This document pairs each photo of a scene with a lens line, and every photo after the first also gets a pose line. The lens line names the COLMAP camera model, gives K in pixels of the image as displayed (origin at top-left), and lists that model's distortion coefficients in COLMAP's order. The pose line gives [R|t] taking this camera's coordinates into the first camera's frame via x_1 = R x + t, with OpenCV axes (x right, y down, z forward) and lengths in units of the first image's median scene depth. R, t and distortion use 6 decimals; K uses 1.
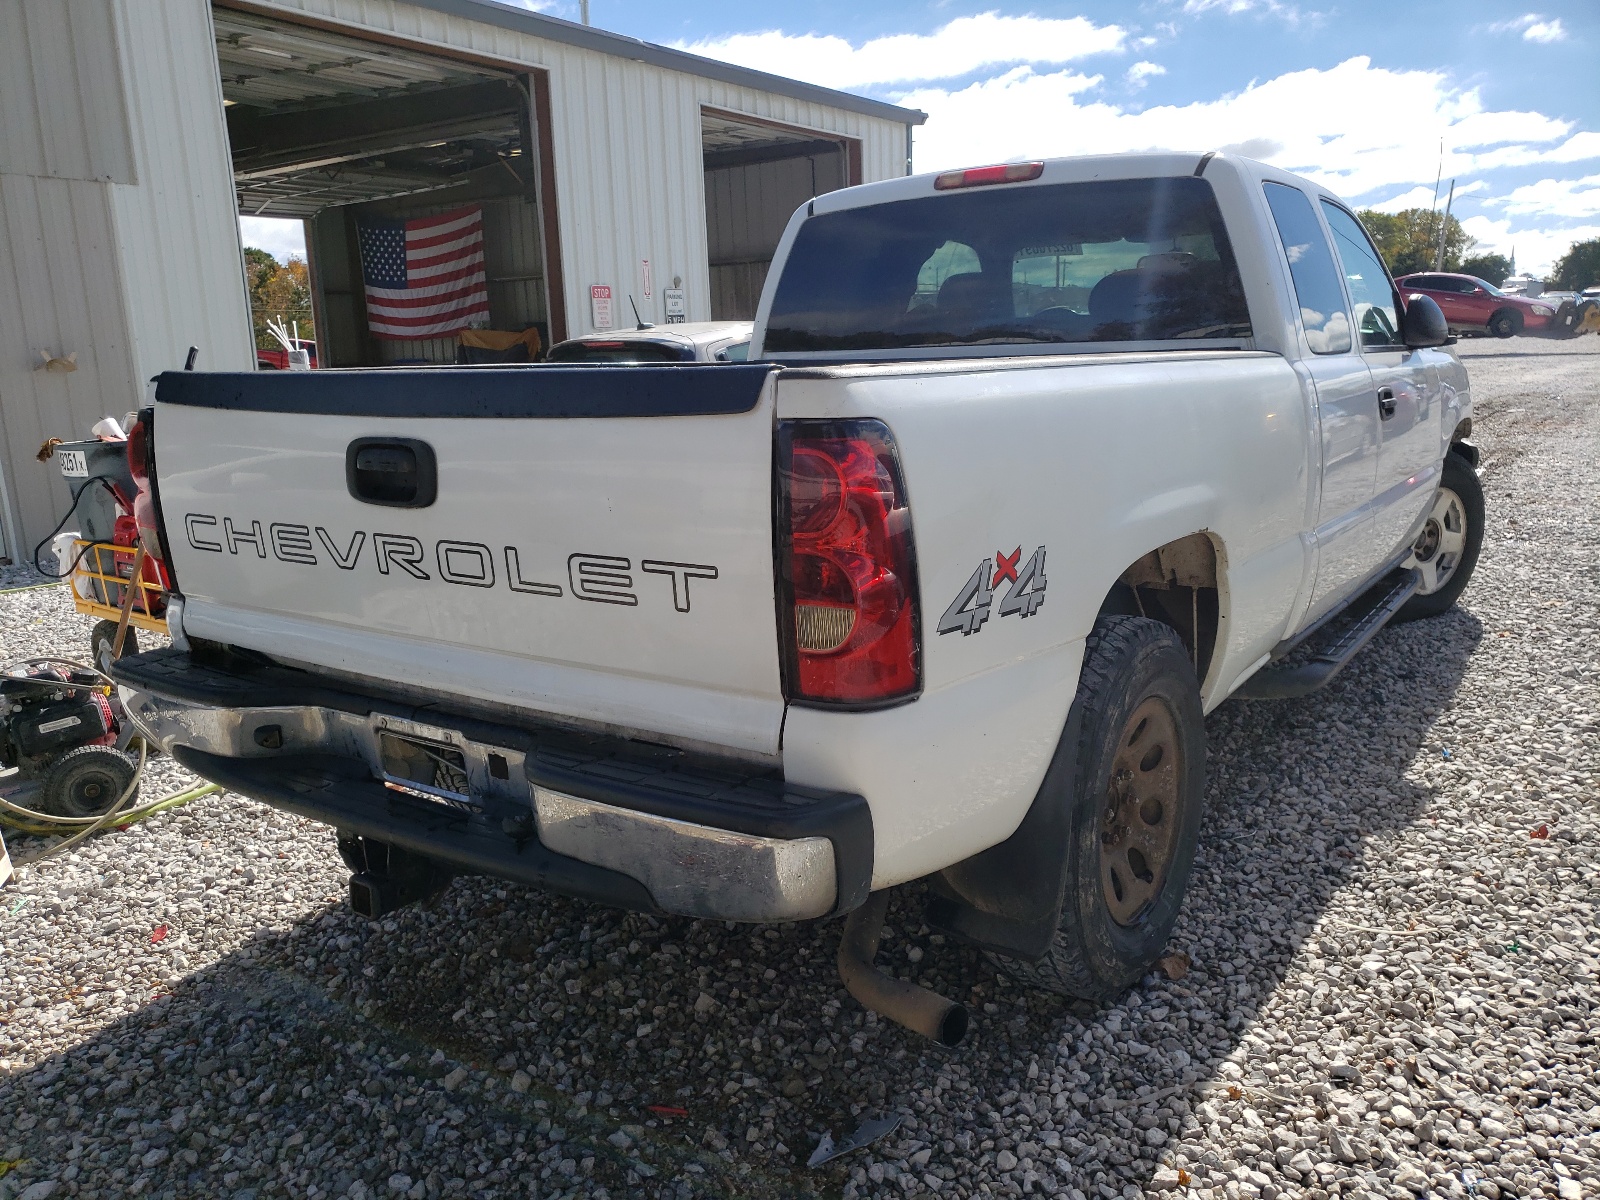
lens RADIAL K [[1242.2, 0, 795.7], [0, 1242.2, 599.3], [0, 0, 1]] dist [0.034433, -0.002621]
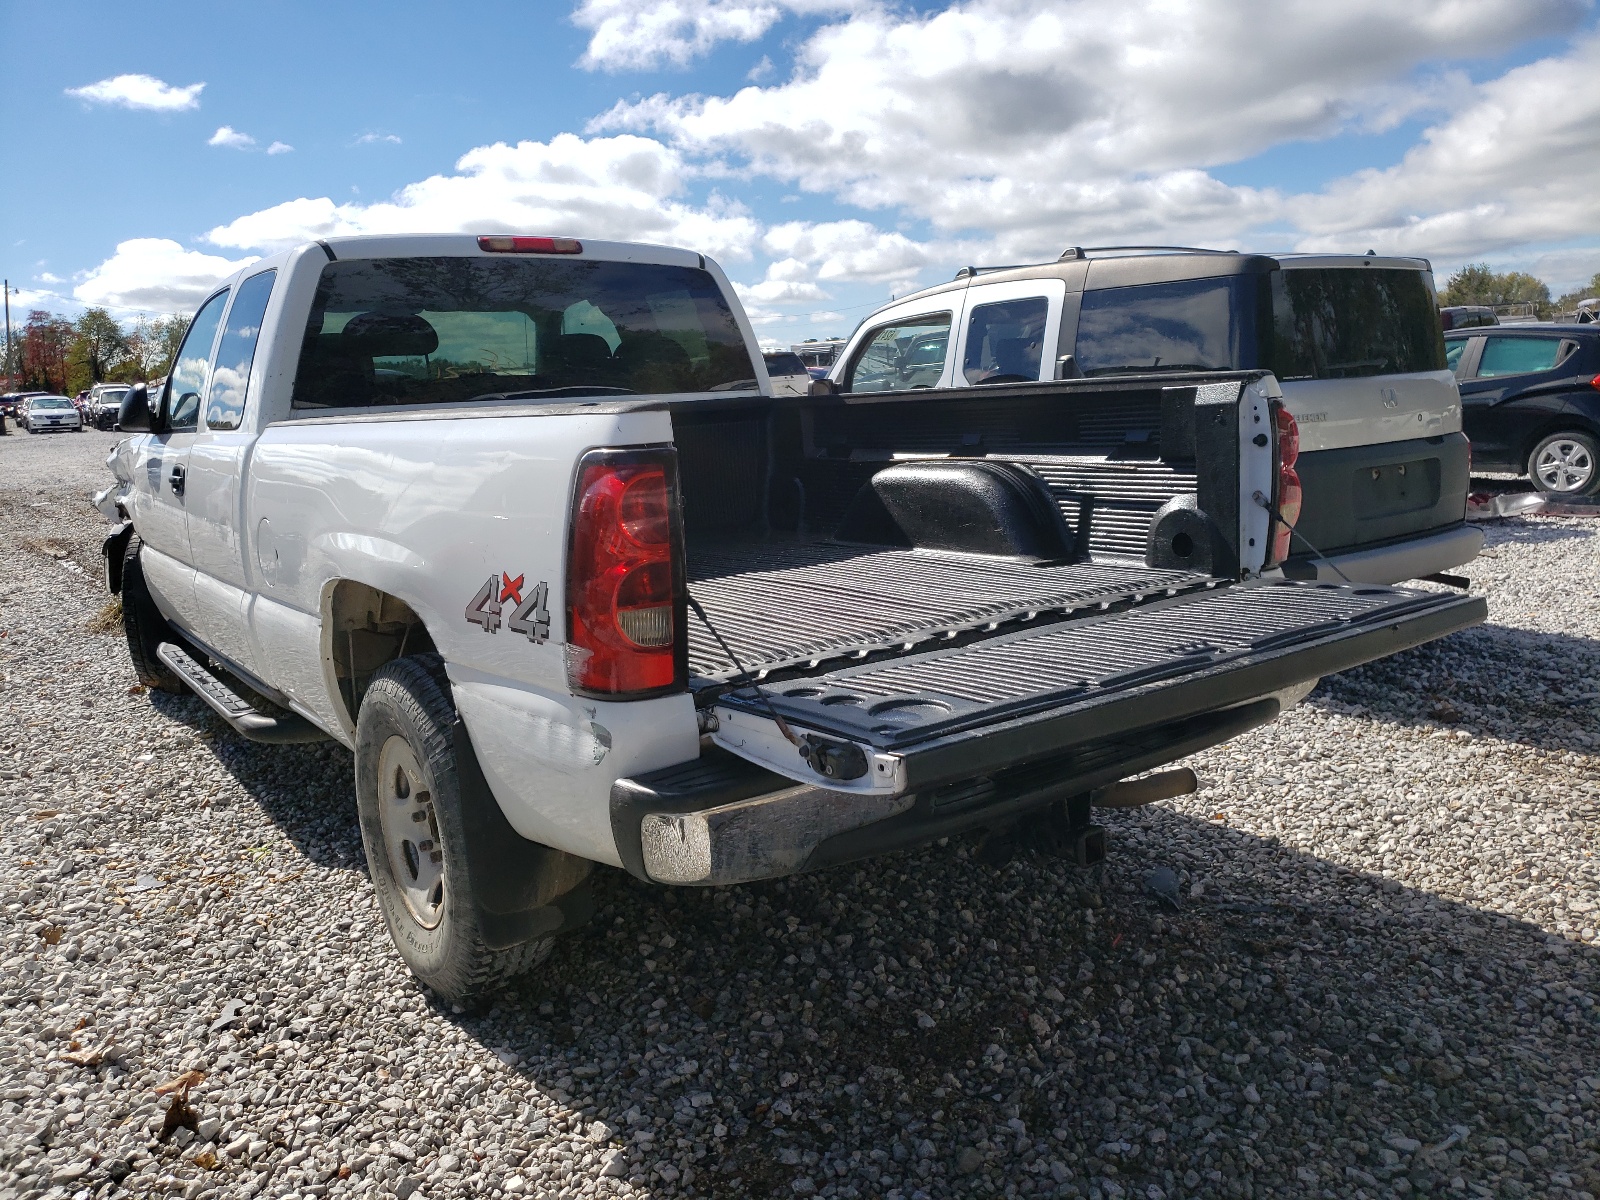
lens RADIAL K [[1242.2, 0, 795.7], [0, 1242.2, 599.3], [0, 0, 1]] dist [0.034433, -0.002621]
pose [[0.311601, -0.138937, 0.940001, -0.926314], [0.235164, 0.969754, 0.065380, -0.064543], [-0.920654, 0.200681, 0.334849, 0.542534]]
